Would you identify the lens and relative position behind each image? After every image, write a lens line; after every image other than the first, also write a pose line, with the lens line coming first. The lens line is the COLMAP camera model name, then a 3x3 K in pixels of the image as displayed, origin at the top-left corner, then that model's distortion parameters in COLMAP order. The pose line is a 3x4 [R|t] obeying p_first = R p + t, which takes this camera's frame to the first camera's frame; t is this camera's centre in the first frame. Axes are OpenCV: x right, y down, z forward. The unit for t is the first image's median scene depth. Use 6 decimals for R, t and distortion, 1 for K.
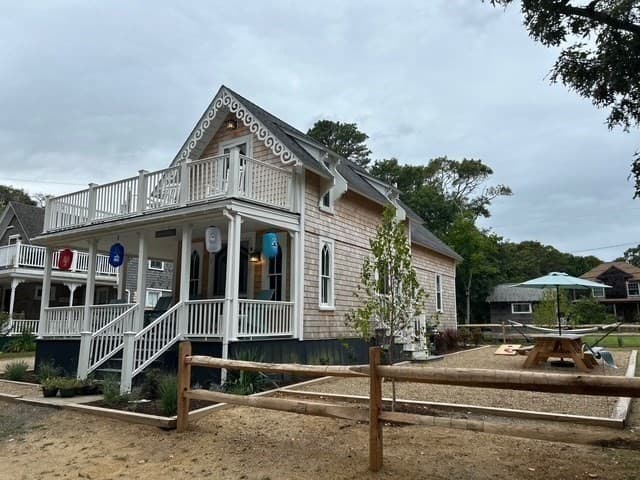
lens RADIAL K [[460.4, 0, 320.0], [0, 460.4, 240.0], [0, 0, 1]] dist [0.006499, 0.000324]
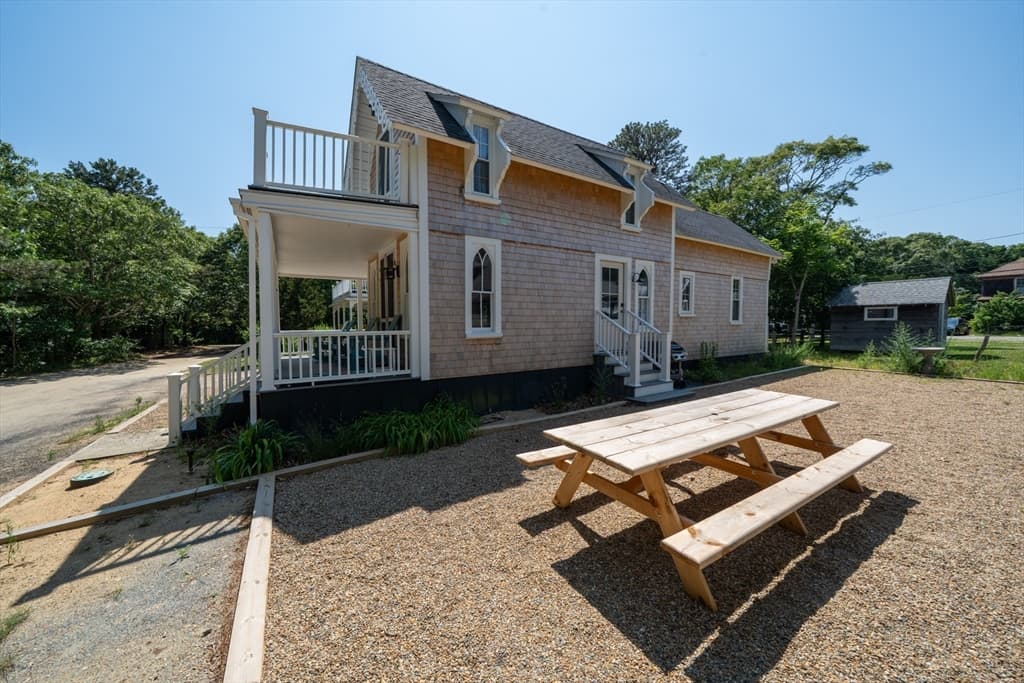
lens RADIAL K [[348.0, 0, 508.3], [0, 348.0, 333.3], [0, 0, 1]] dist [-0.009725, -0.000047]
pose [[0.901712, 0.005244, -0.432305, 0.159851], [0.084099, 0.978699, 0.187287, 0.023536], [0.424079, -0.205235, 0.882063, 0.279086]]
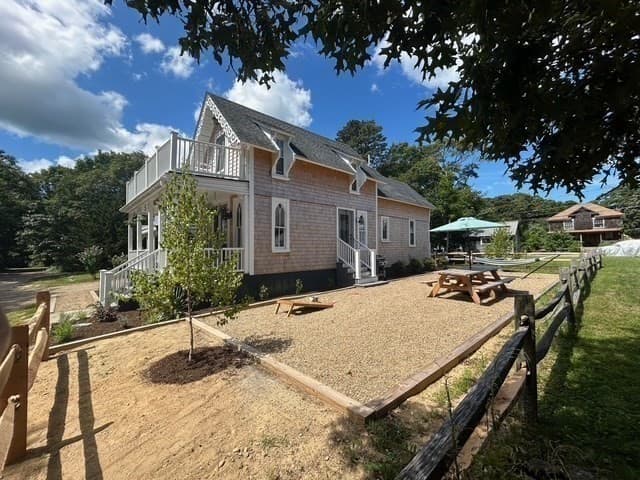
lens RADIAL K [[265.7, 0, 320.0], [0, 265.7, 240.0], [0, 0, 1]] dist [0.001344, 0.000084]
pose [[0.974636, -0.019807, -0.222918, 0.165337], [0.051846, 0.988961, 0.138806, 0.007184], [0.217708, -0.146843, 0.964904, 0.142824]]
